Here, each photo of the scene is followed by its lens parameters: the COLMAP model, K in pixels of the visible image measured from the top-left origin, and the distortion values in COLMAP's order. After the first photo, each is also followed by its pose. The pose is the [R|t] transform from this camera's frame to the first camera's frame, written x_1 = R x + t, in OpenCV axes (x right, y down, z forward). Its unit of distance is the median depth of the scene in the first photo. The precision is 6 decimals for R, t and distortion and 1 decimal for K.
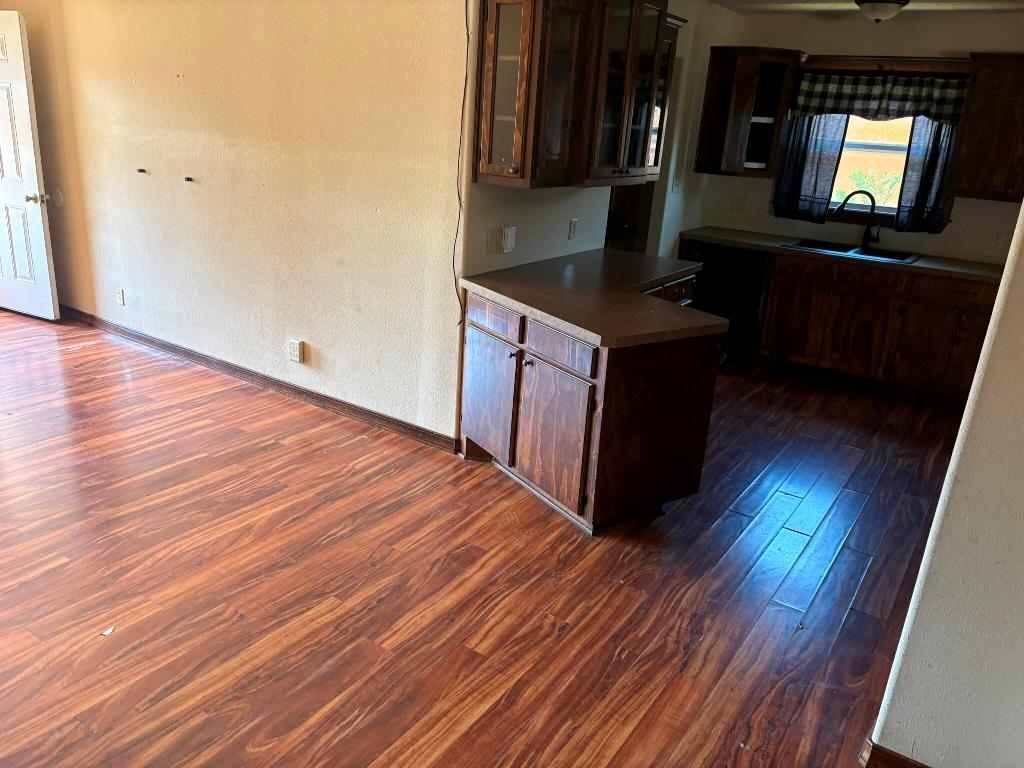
lens RADIAL K [[782.6, 0, 518.9], [0, 782.6, 387.7], [0, 0, 1]] dist [0.035057, -0.003704]
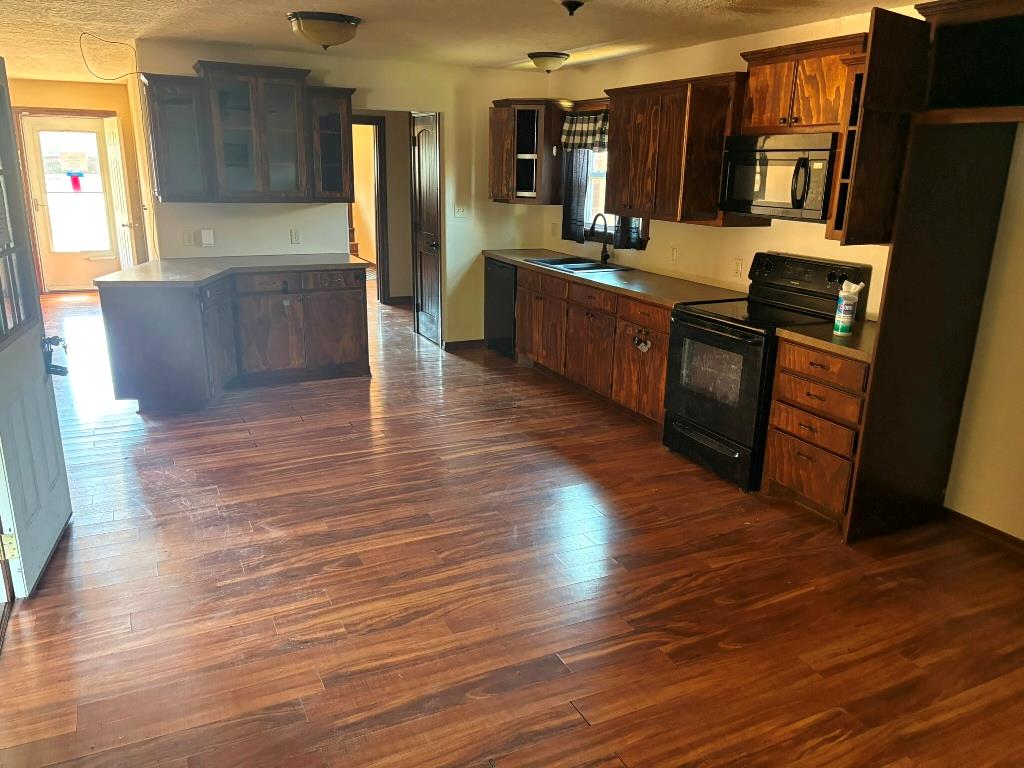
lens RADIAL K [[782.6, 0, 520.1], [0, 782.6, 387.1], [0, 0, 1]] dist [0.035057, -0.003704]
pose [[0.866958, 0.091004, -0.490003, 1.637278], [-0.128785, 0.990702, -0.043863, 0.111575], [0.481455, 0.101133, 0.870617, -0.020873]]
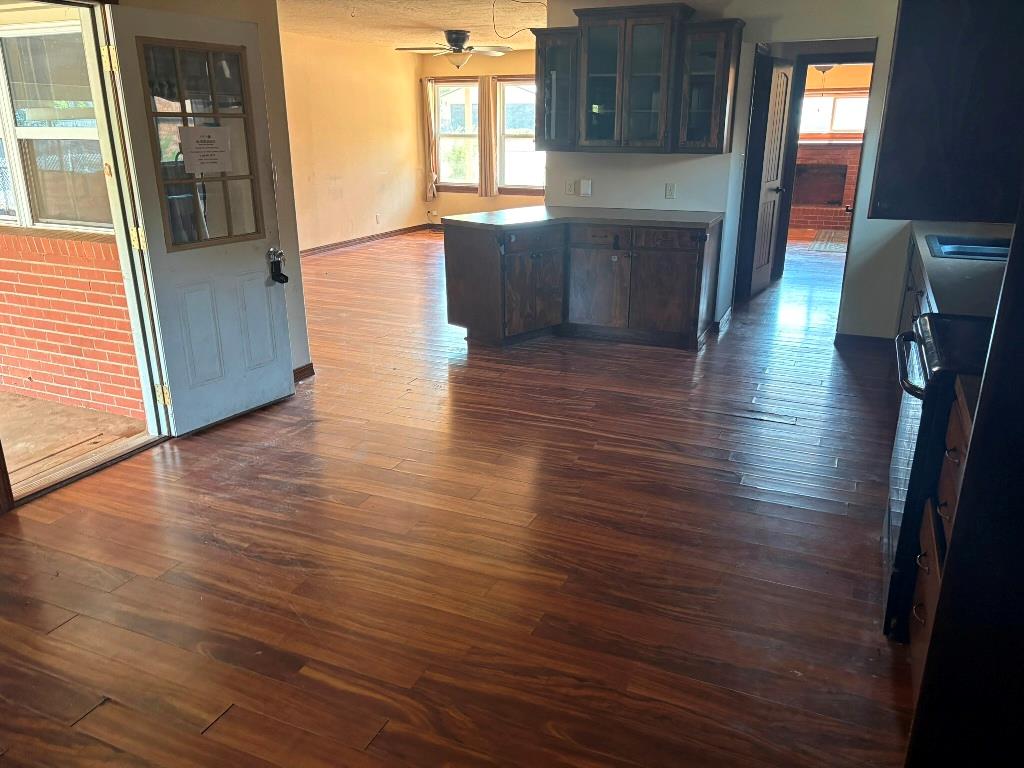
lens RADIAL K [[782.6, 0, 504.2], [0, 782.6, 387.6], [0, 0, 1]] dist [0.035057, -0.003704]
pose [[0.169222, 0.254769, -0.952080, 1.964159], [-0.309205, 0.930964, 0.194161, -0.091213], [0.935818, 0.261532, 0.236316, 0.730667]]
